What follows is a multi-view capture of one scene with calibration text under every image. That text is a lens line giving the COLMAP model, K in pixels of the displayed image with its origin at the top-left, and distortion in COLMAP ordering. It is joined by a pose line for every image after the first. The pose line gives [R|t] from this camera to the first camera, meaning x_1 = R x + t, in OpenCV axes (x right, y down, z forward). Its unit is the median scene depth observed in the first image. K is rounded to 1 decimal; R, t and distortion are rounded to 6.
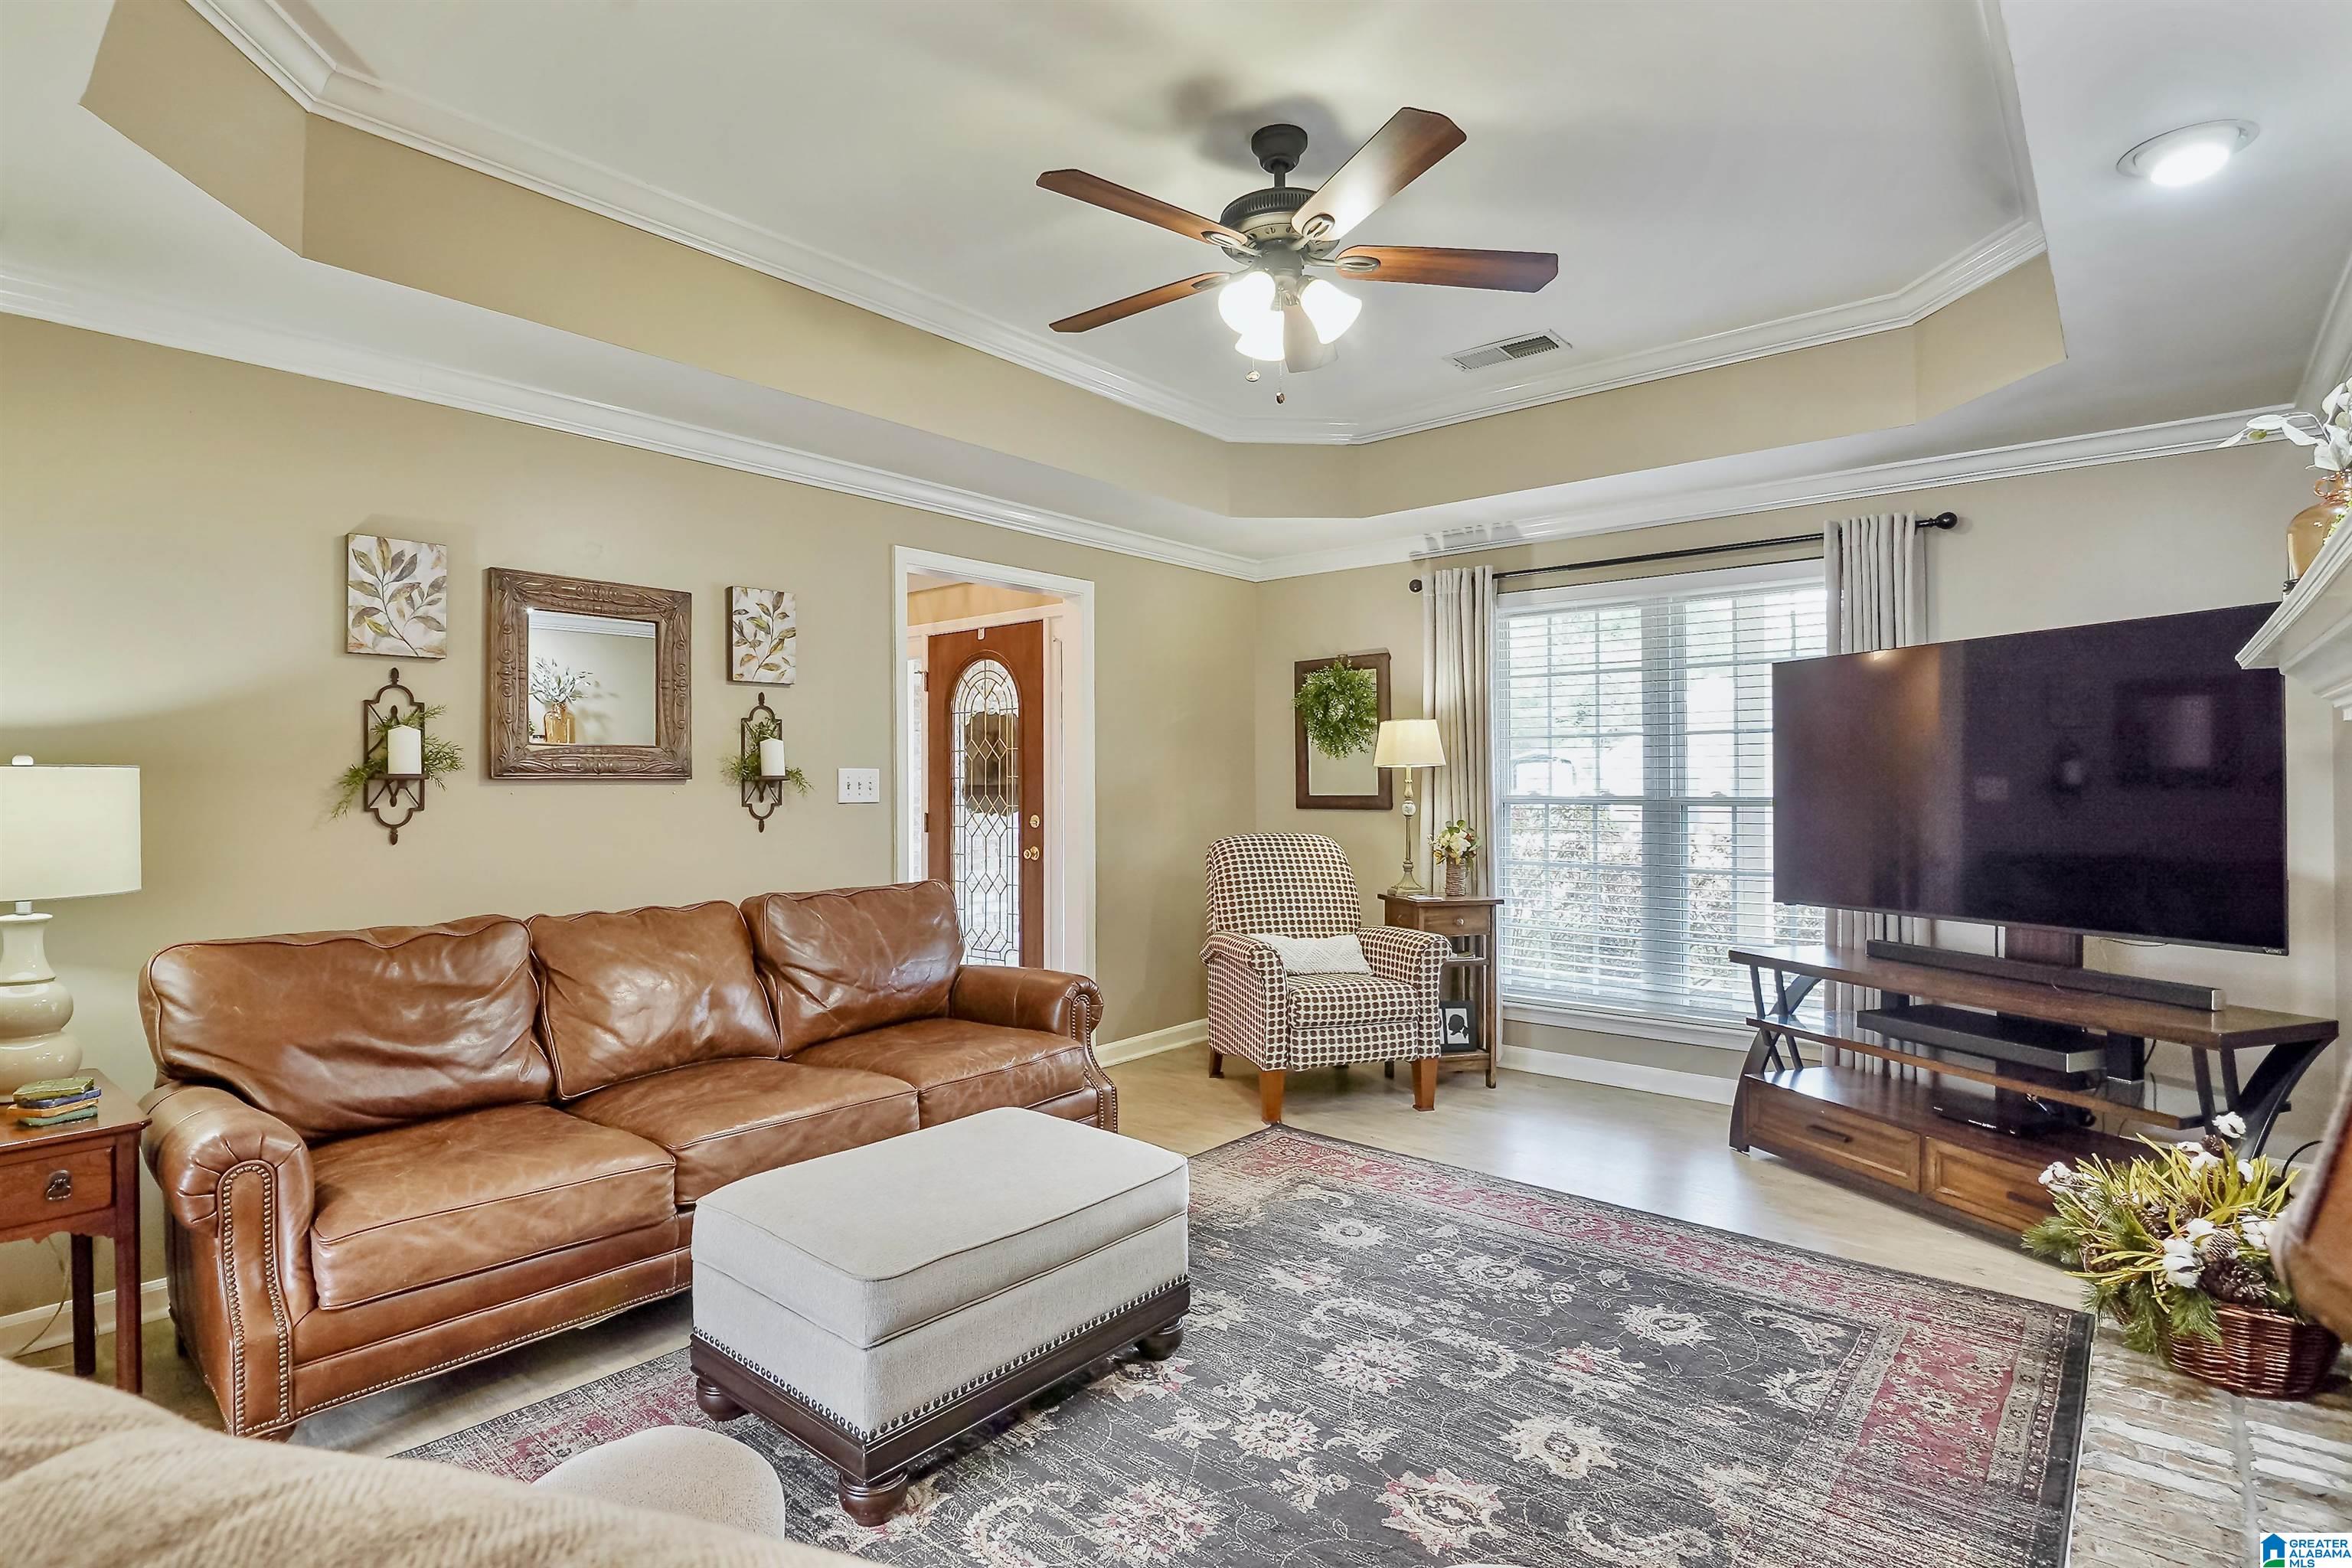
lens RADIAL K [[1128.3, 0, 1179.6], [0, 1128.3, 782.7], [0, 0, 1]] dist [-0.011395, -0.003241]
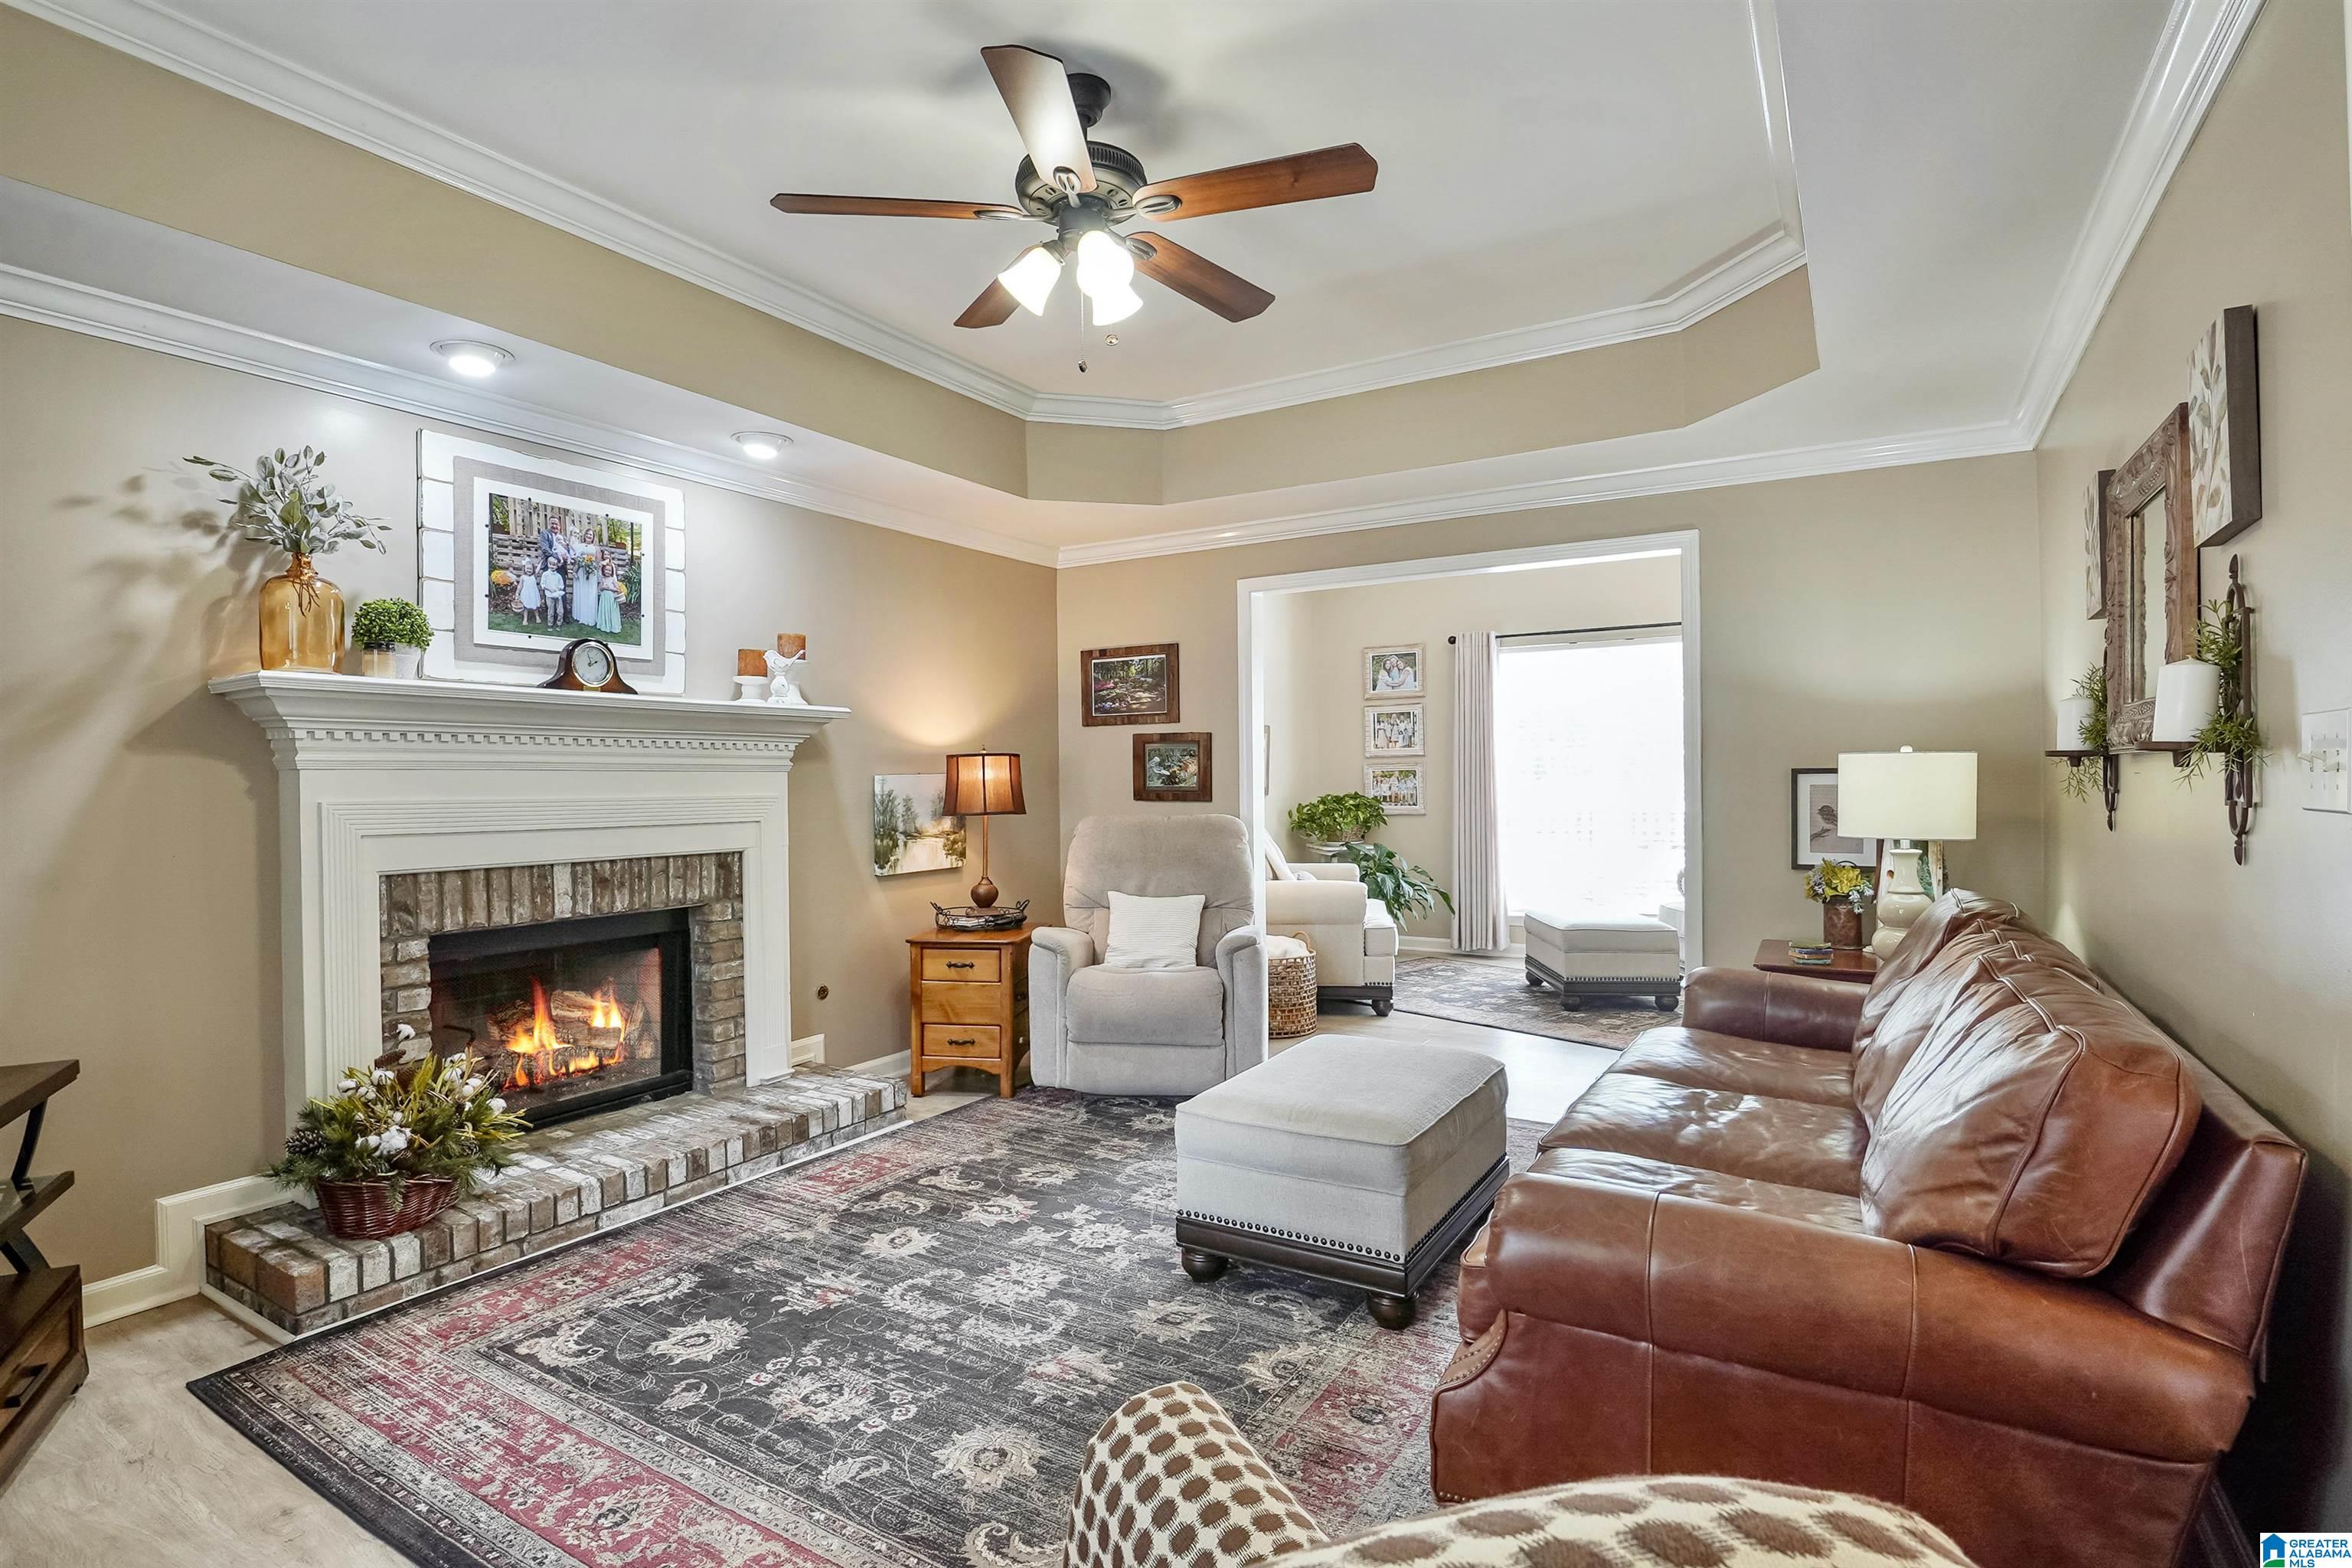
lens RADIAL K [[1128.3, 0, 1175.8], [0, 1128.3, 779.7], [0, 0, 1]] dist [-0.011395, -0.003241]
pose [[-0.987008, 0.014529, -0.160013, 0.185870], [0.013930, 0.999891, 0.004870, 0.000385], [0.160067, 0.002578, -0.987103, 2.142880]]
